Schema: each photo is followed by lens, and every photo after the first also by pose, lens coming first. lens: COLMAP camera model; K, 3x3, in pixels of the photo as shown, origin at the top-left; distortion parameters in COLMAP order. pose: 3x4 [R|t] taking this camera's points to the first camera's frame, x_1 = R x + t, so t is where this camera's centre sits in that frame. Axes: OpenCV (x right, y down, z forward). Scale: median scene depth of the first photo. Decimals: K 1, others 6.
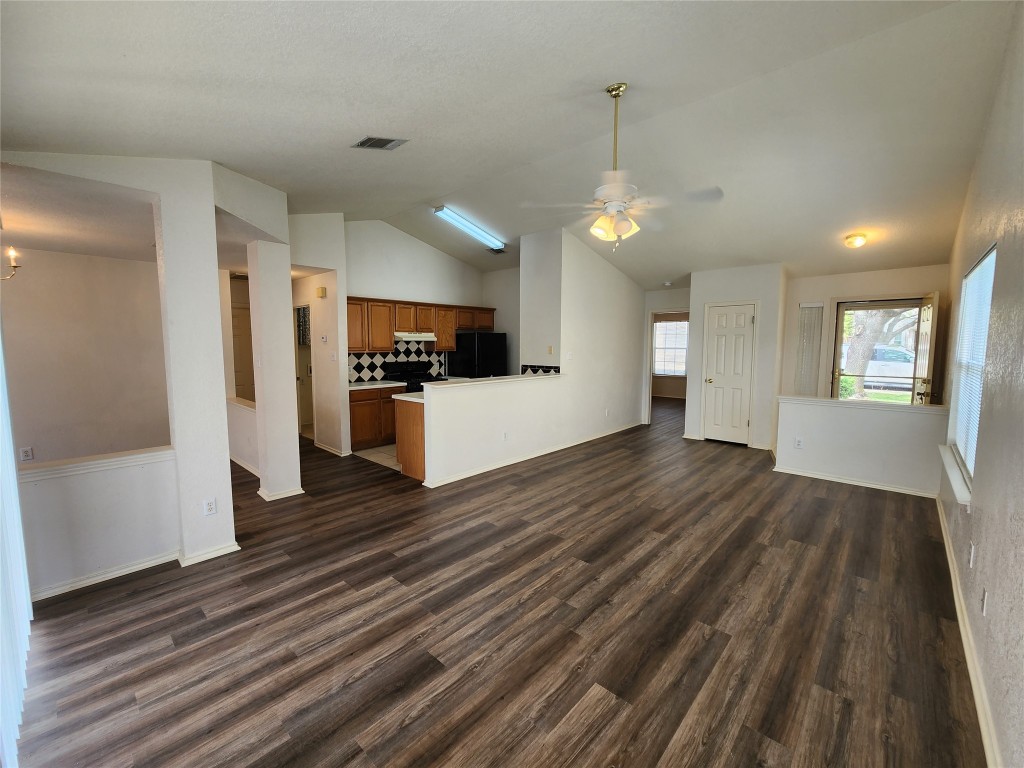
lens RADIAL K [[413.2, 0, 519.5], [0, 413.2, 376.9], [0, 0, 1]] dist [0.001704, -0.000617]
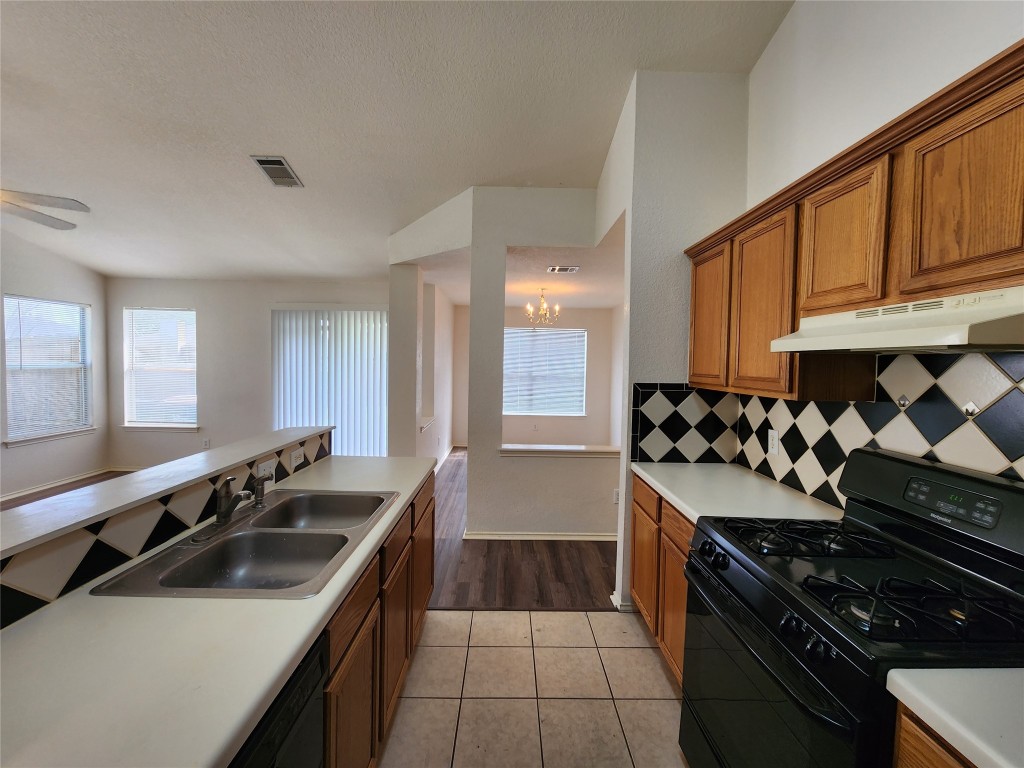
lens RADIAL K [[413.2, 0, 516.0], [0, 413.2, 382.4], [0, 0, 1]] dist [0.001704, -0.000617]
pose [[-0.726509, 0.007006, -0.687121, -0.001795], [-0.082613, 0.991804, 0.097462, -0.093276], [0.682172, 0.127573, -0.719977, 1.240862]]
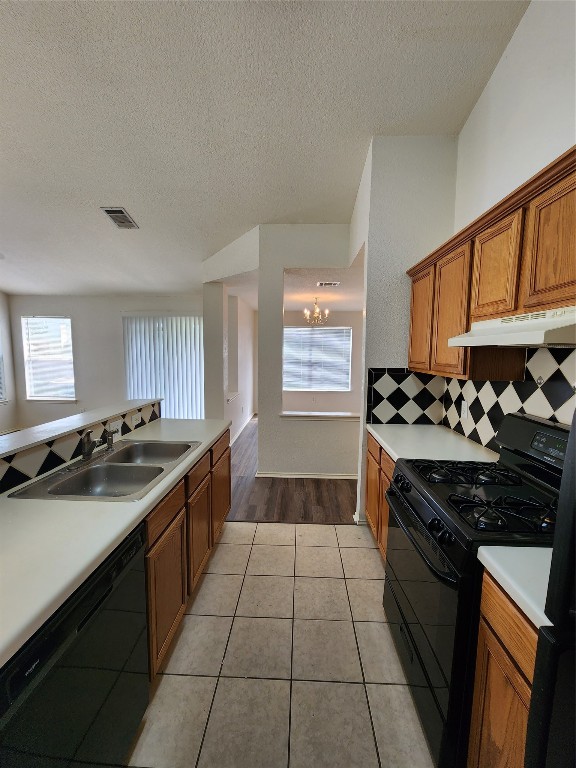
lens RADIAL K [[309.9, 0, 292.2], [0, 309.9, 385.1], [0, 0, 1]] dist [0.001704, -0.000617]
pose [[-0.760223, 0.050016, -0.647734, -0.005264], [-0.071757, 0.984467, 0.160236, -0.100785], [0.645687, 0.168294, -0.744826, 1.285111]]
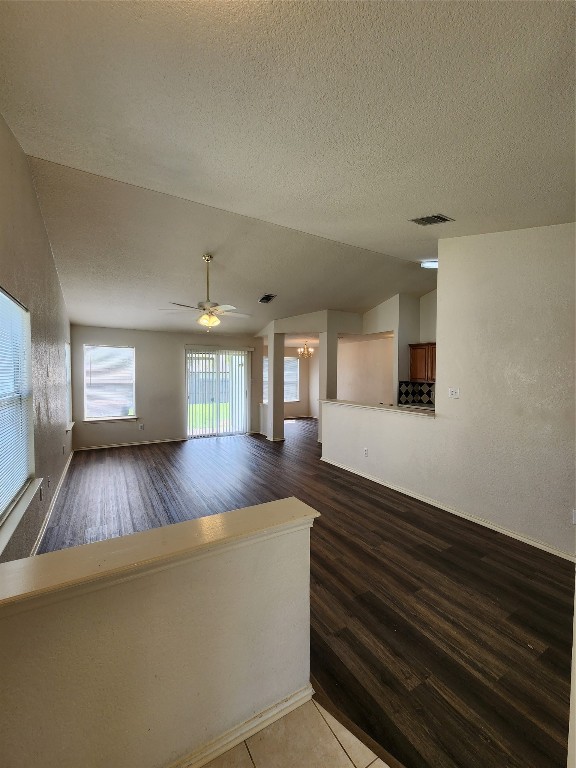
lens RADIAL K [[309.9, 0, 285.9], [0, 309.9, 382.3], [0, 0, 1]] dist [0.001704, -0.000617]
pose [[-0.304486, 0.011281, -0.952450, 0.823004], [-0.083988, 0.995717, 0.038644, -0.067116], [0.948807, 0.091760, -0.302234, 0.966521]]
